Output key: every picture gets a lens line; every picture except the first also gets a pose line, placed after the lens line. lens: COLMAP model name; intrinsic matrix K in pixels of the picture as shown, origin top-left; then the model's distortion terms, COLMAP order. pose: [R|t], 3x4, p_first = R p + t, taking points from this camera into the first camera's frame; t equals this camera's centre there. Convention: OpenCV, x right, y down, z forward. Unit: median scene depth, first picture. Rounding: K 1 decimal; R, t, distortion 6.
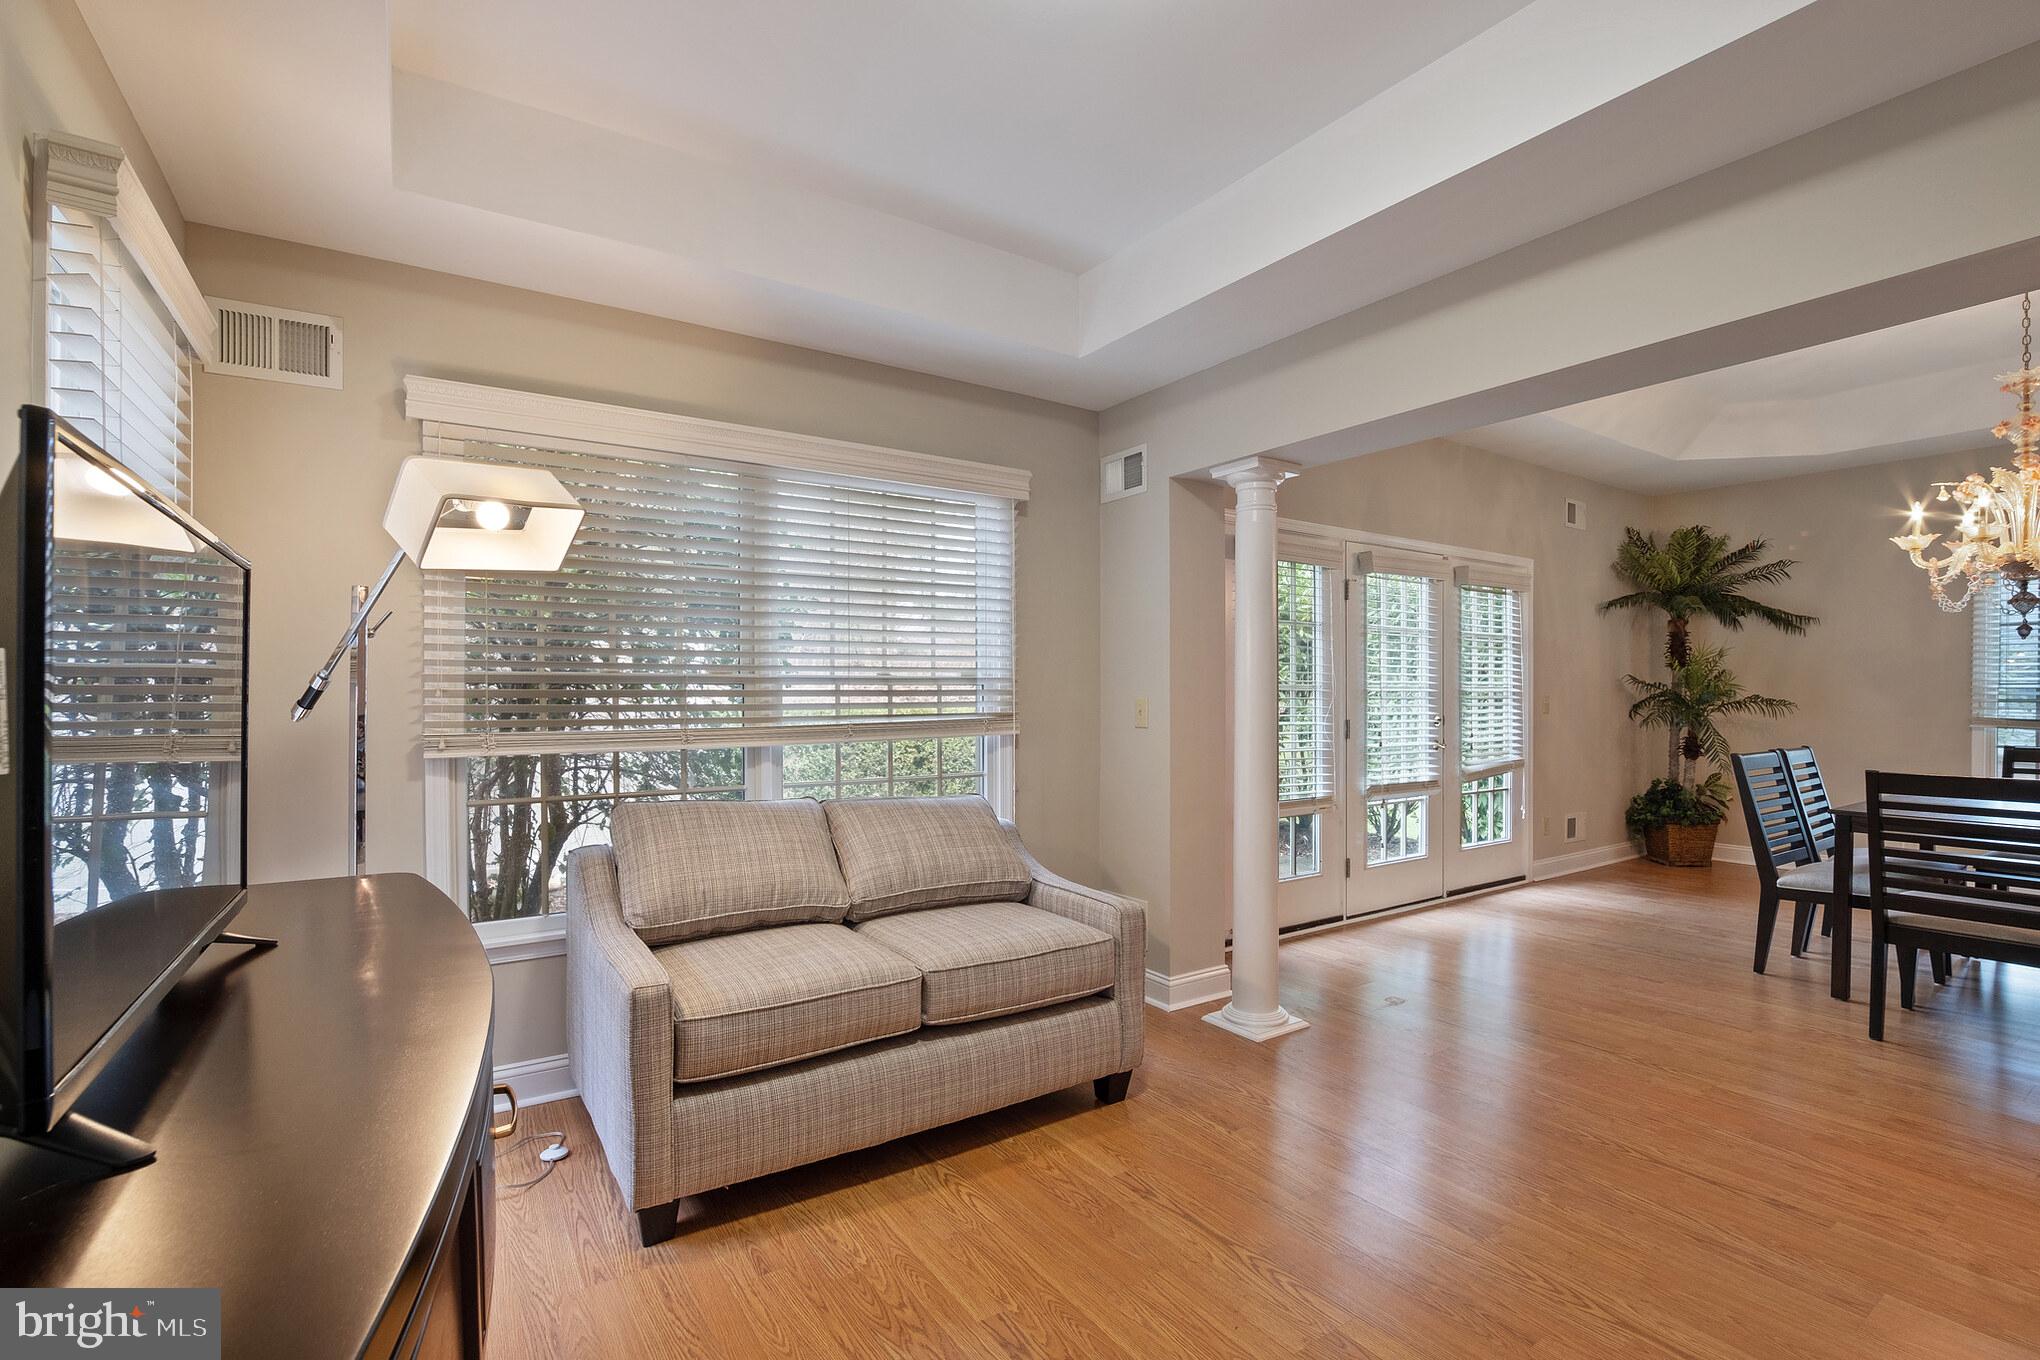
lens RADIAL K [[937.9, 0, 1013.5], [0, 937.9, 695.9], [0, 0, 1]] dist [-0.039606, 0.011859]
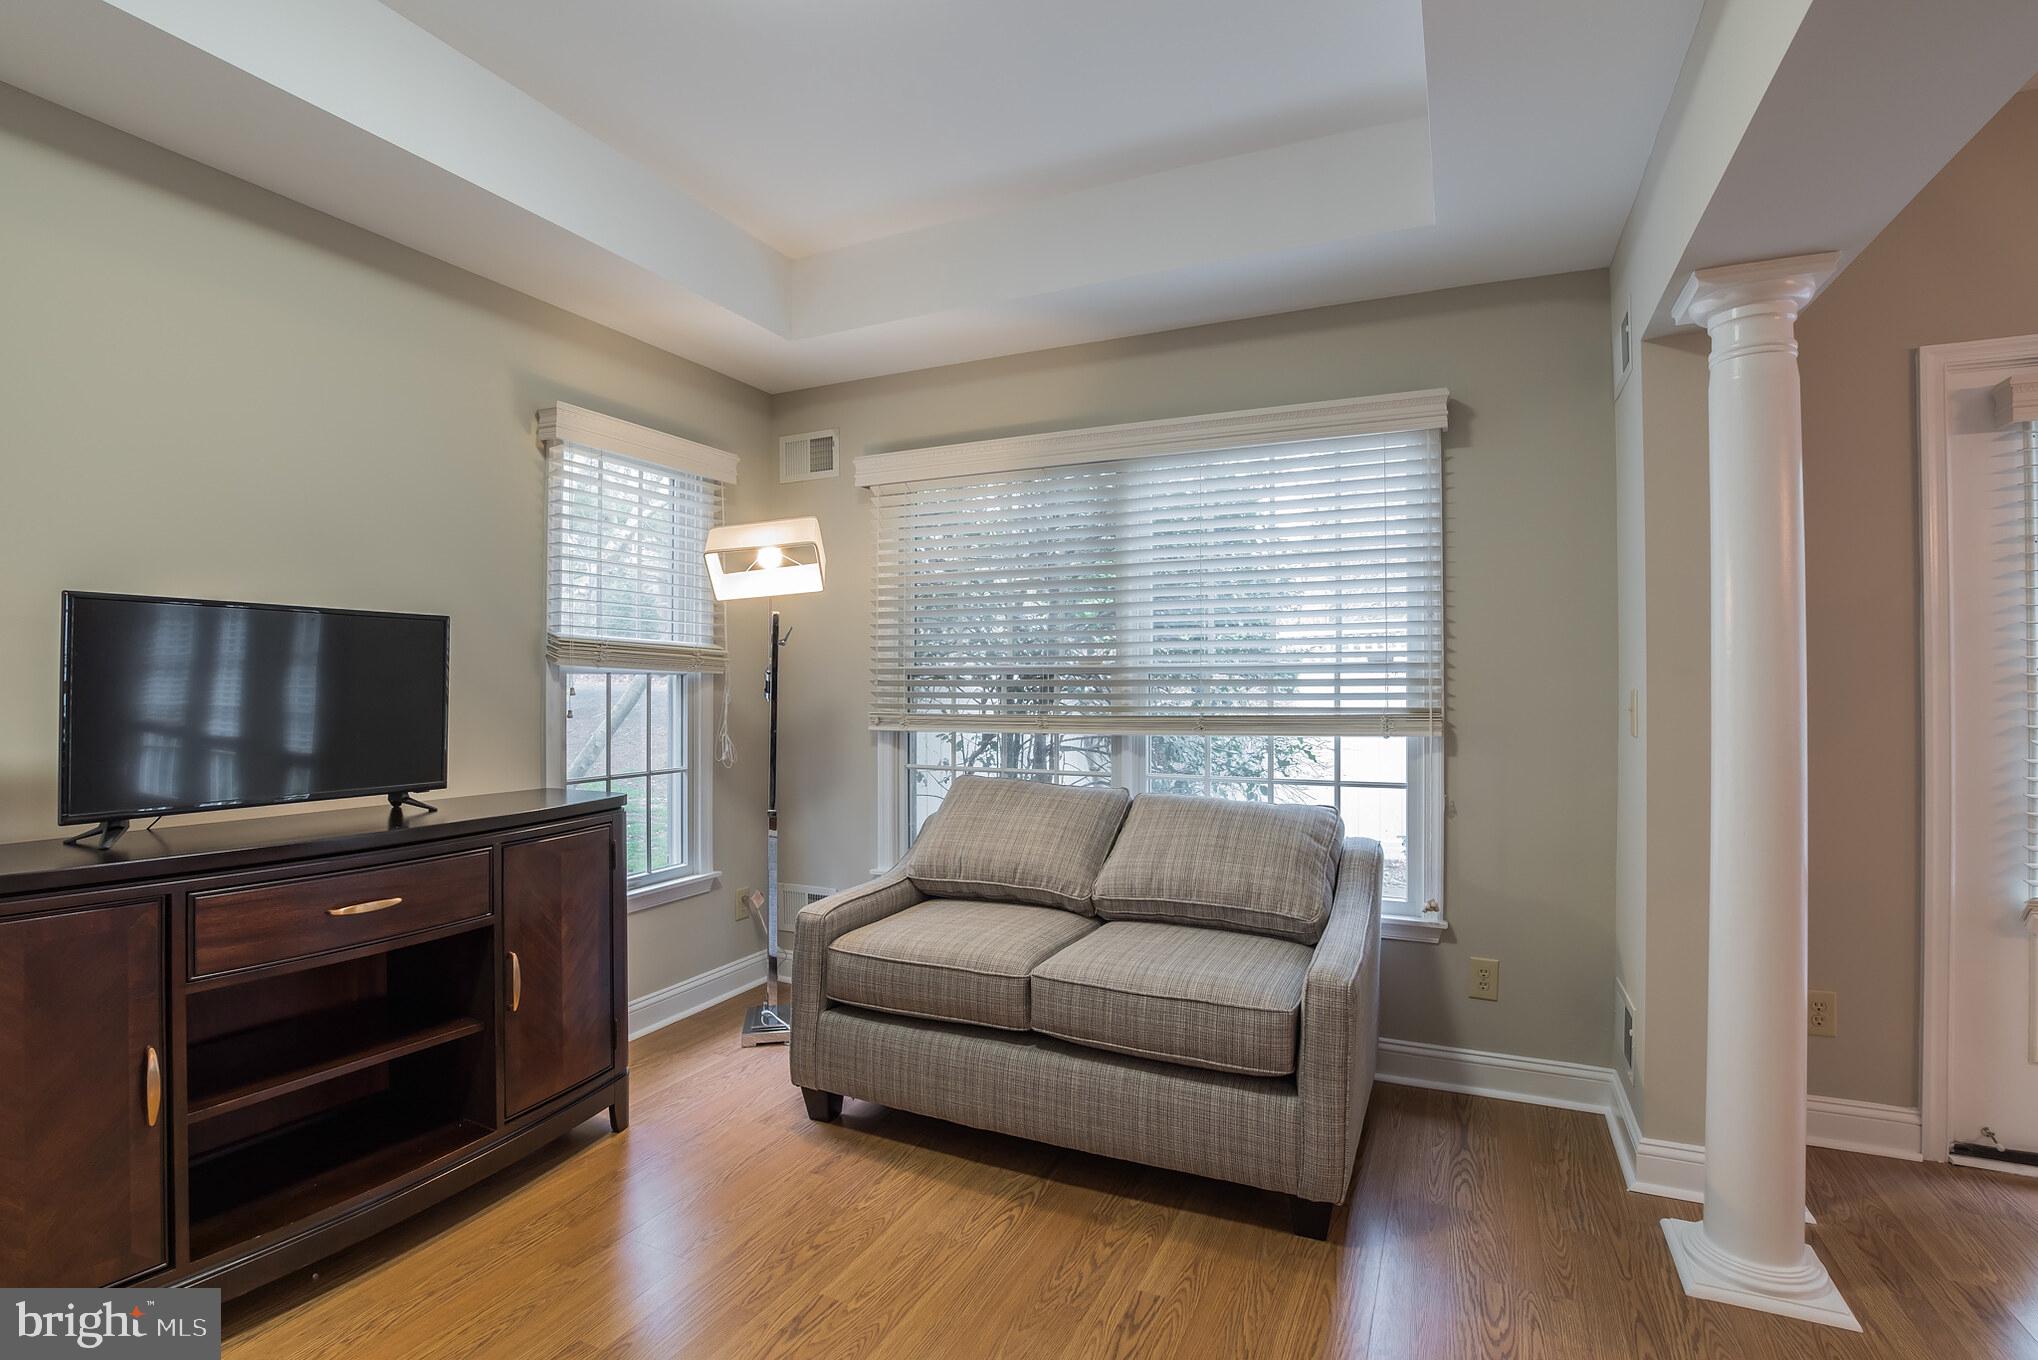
lens RADIAL K [[941.0, 0, 1019.0], [0, 941.0, 680.0], [0, 0, 1]] dist [-0.043548, 0.012295]
pose [[0.516794, -0.001042, -0.856109, 0.612075], [-0.002295, 0.999994, -0.002603, -0.003329], [0.856107, 0.003310, 0.516788, 0.417304]]
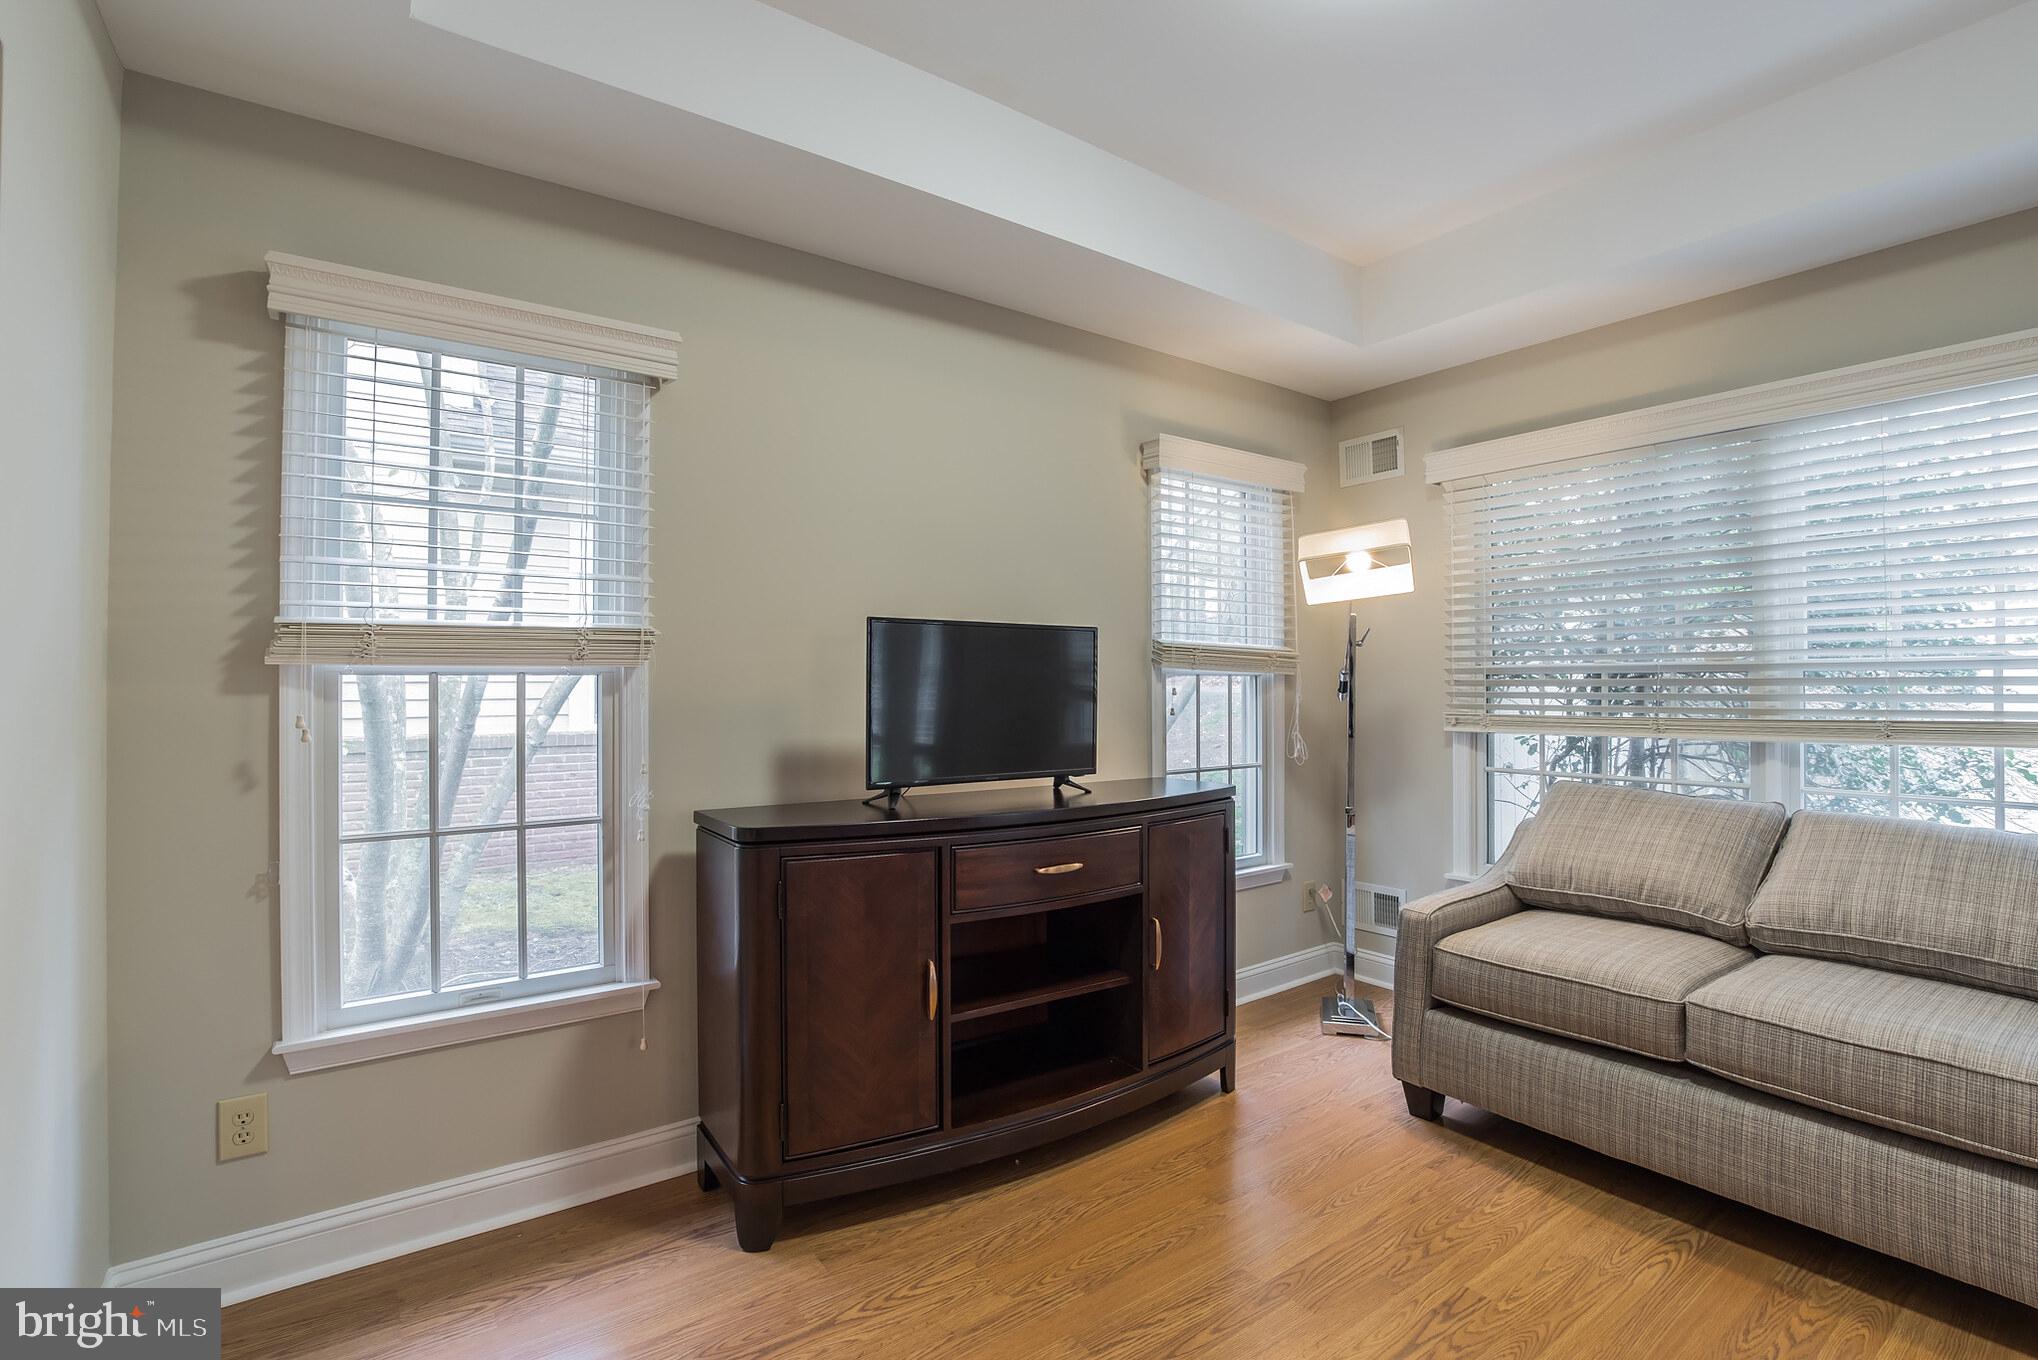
lens RADIAL K [[935.7, 0, 1034.1], [0, 935.7, 674.9], [0, 0, 1]] dist [-0.052981, 0.016107]
pose [[0.052411, -0.007488, -0.998598, 0.617592], [0.001432, 0.999971, -0.007423, -0.004300], [0.998625, -0.001041, 0.052420, 0.292928]]
